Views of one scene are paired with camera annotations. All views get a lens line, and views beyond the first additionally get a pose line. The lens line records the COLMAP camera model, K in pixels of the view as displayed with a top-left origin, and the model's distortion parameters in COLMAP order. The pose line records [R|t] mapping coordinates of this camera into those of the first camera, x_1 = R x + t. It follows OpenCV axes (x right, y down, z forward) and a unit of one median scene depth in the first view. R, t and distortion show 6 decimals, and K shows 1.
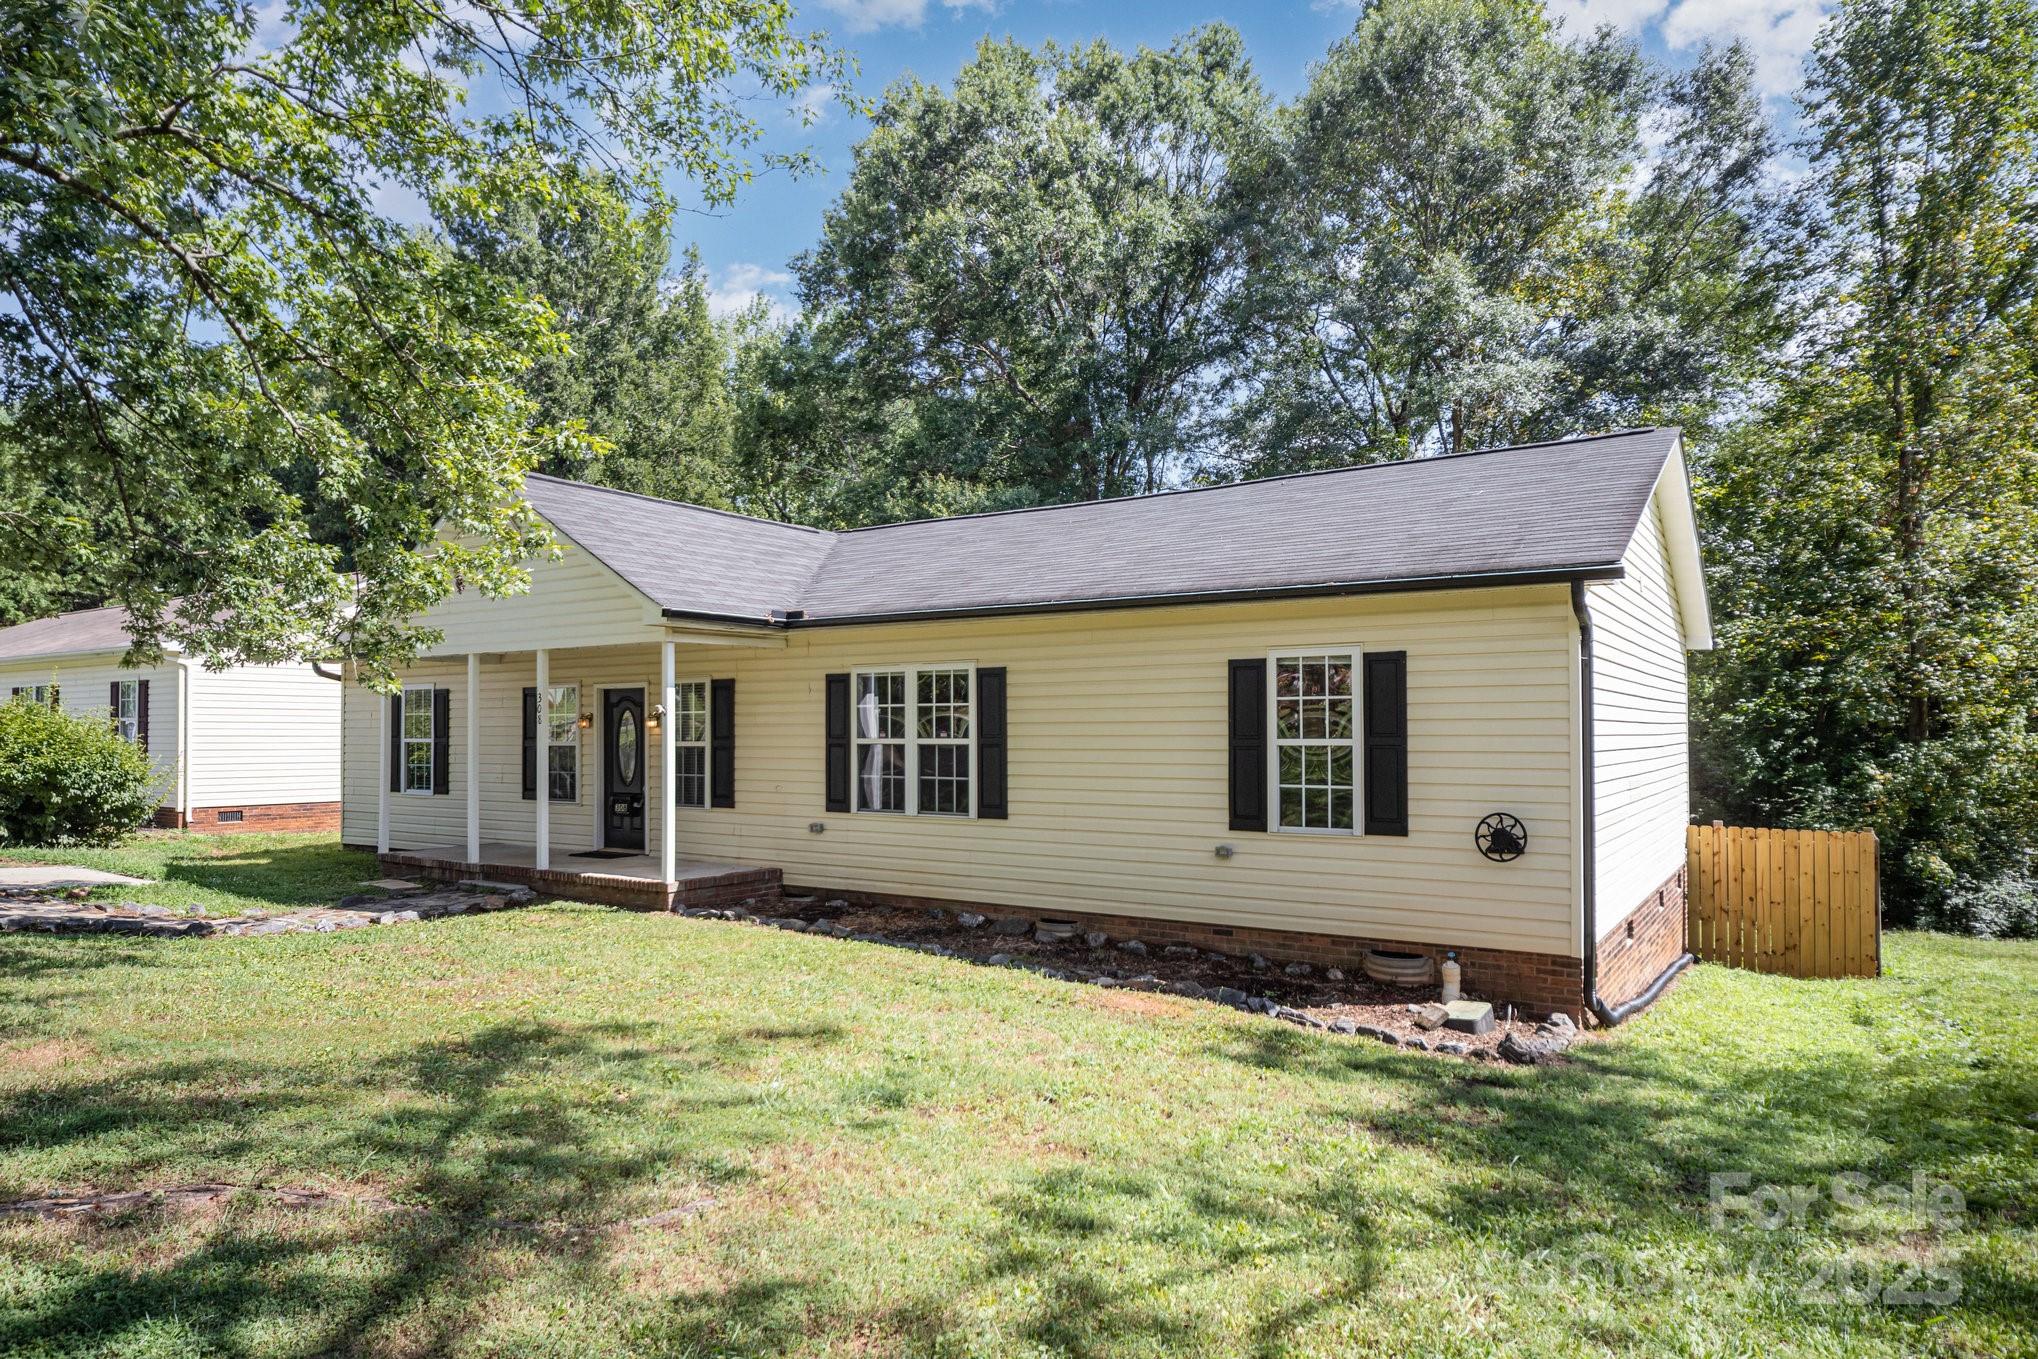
lens RADIAL K [[1103.3, 0, 1019.0], [0, 1103.3, 679.5], [0, 0, 1]] dist [-0.045663, 0.000091]
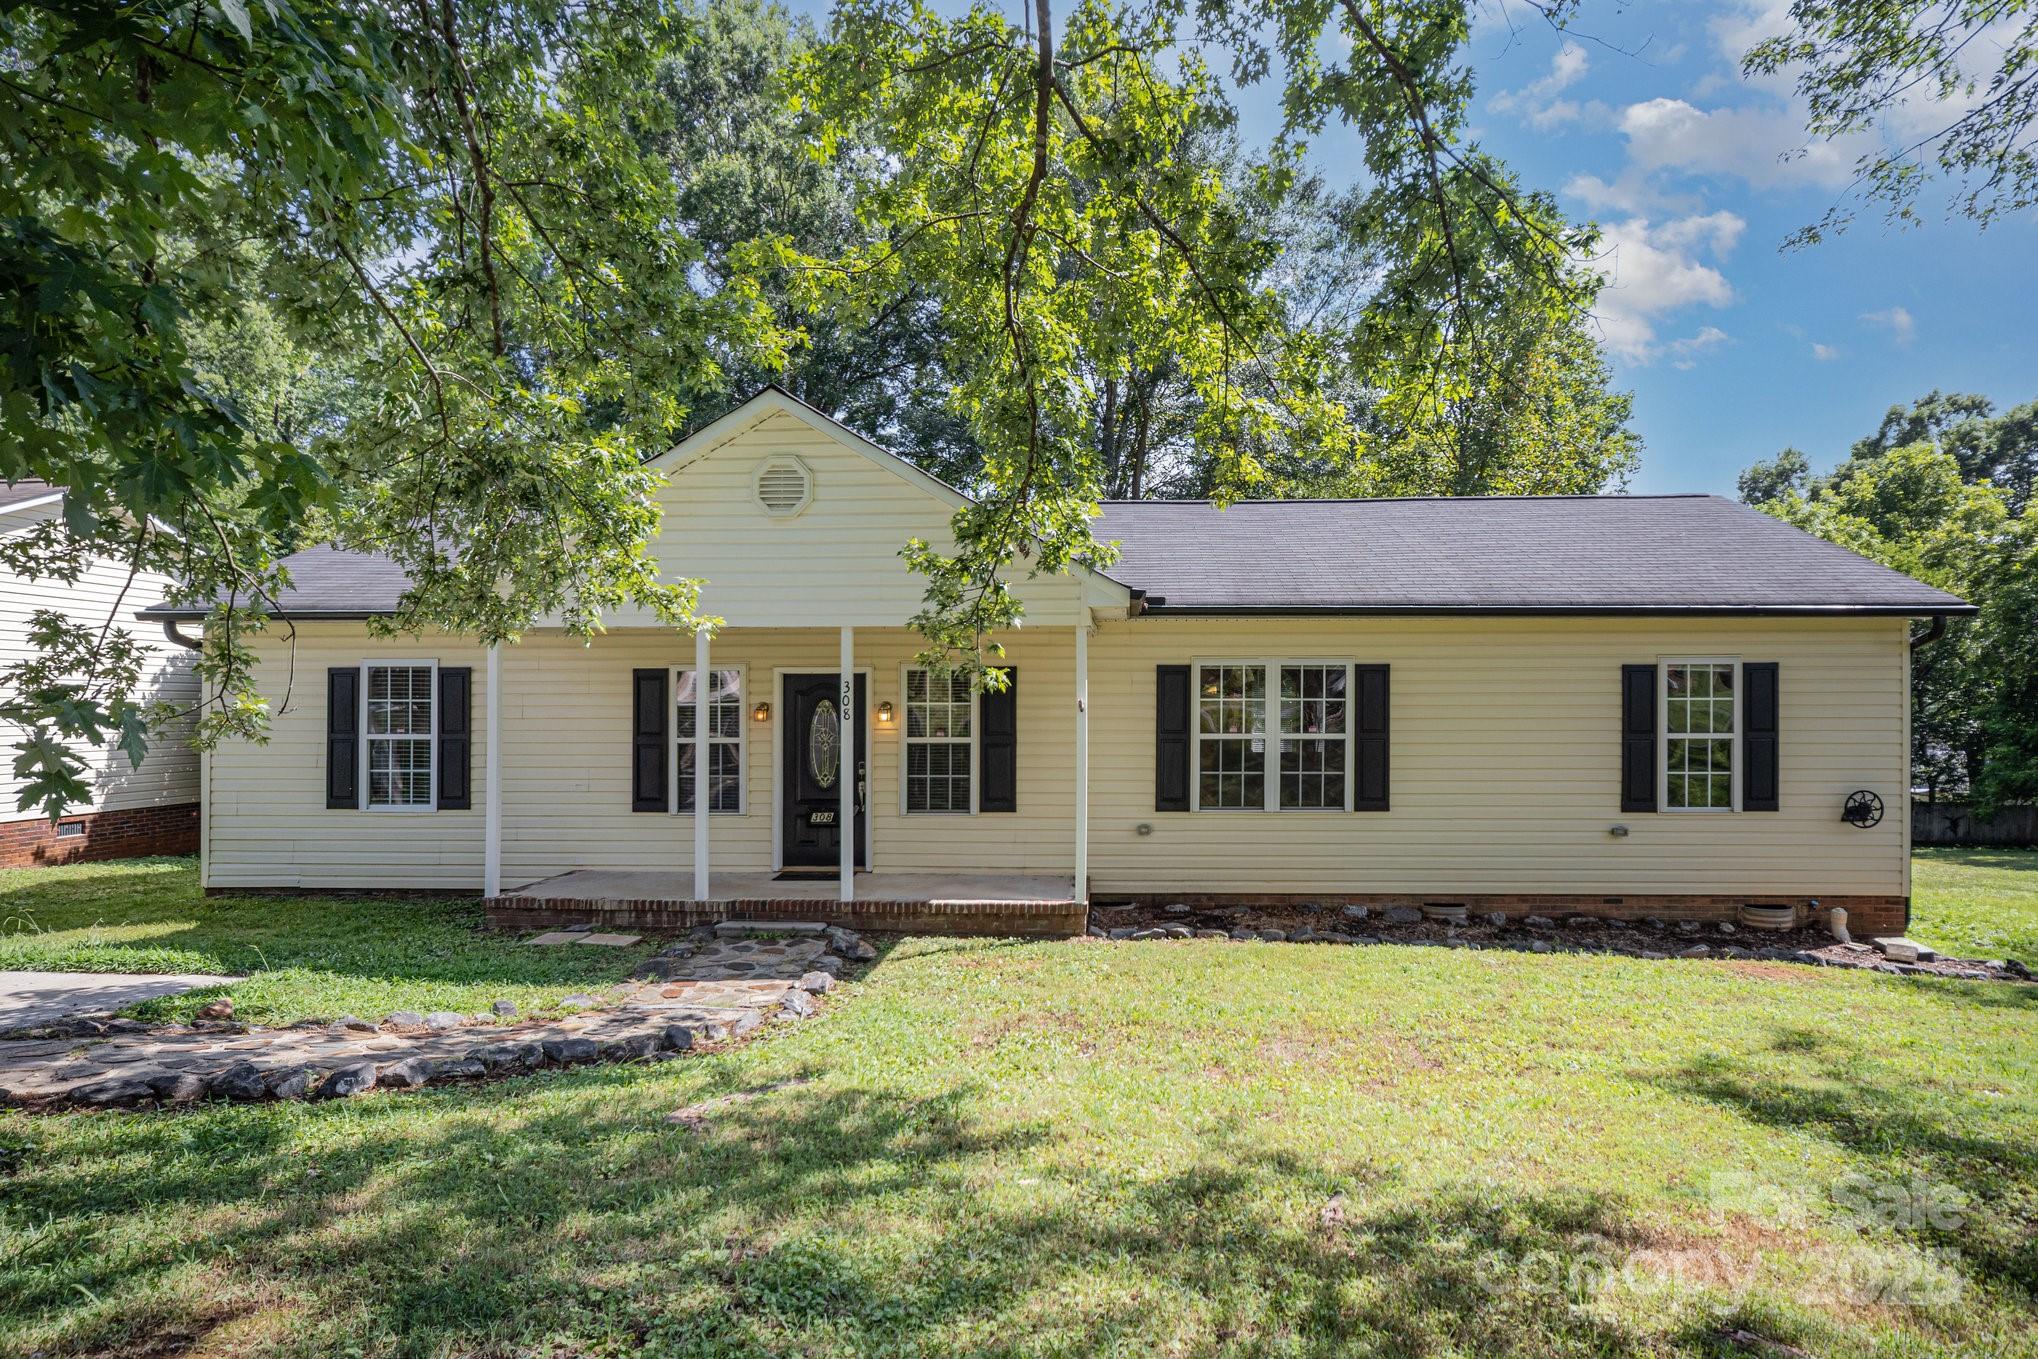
lens RADIAL K [[914.8, 0, 1011.1], [0, 914.8, 677.7], [0, 0, 1]] dist [-0.015088, 0.000326]
pose [[0.876973, 0.028525, 0.479692, -0.725196], [-0.024835, 0.999593, -0.014039, 0.021795], [-0.479897, 0.000398, 0.877325, 0.409866]]
